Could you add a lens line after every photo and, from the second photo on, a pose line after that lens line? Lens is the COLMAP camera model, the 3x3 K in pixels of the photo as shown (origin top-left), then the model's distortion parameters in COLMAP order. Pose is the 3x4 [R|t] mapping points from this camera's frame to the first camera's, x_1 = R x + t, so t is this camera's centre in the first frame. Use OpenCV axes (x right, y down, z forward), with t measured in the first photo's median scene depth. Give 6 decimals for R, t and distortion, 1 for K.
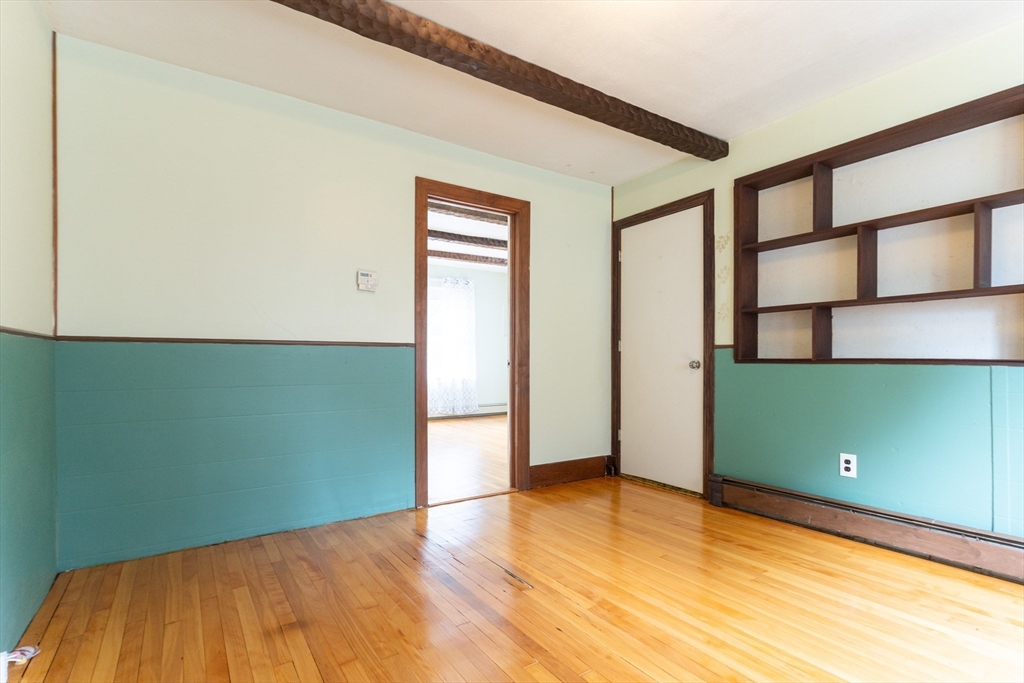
lens RADIAL K [[499.1, 0, 516.2], [0, 499.1, 363.5], [0, 0, 1]] dist [0.001578, 0.000301]
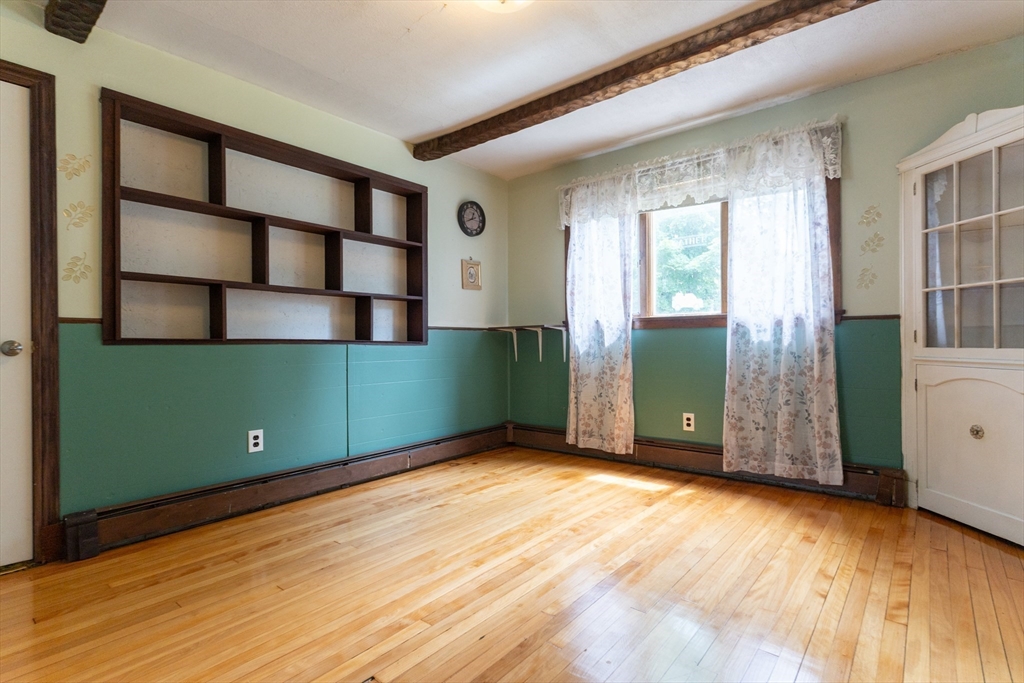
lens RADIAL K [[497.3, 0, 535.6], [0, 497.3, 338.0], [0, 0, 1]] dist [0.001380, 0.000166]
pose [[-0.312776, 0.012749, 0.949741, -0.509111], [0.013566, 0.999868, -0.008954, 0.005017], [-0.949730, 0.010084, -0.312907, 0.758231]]
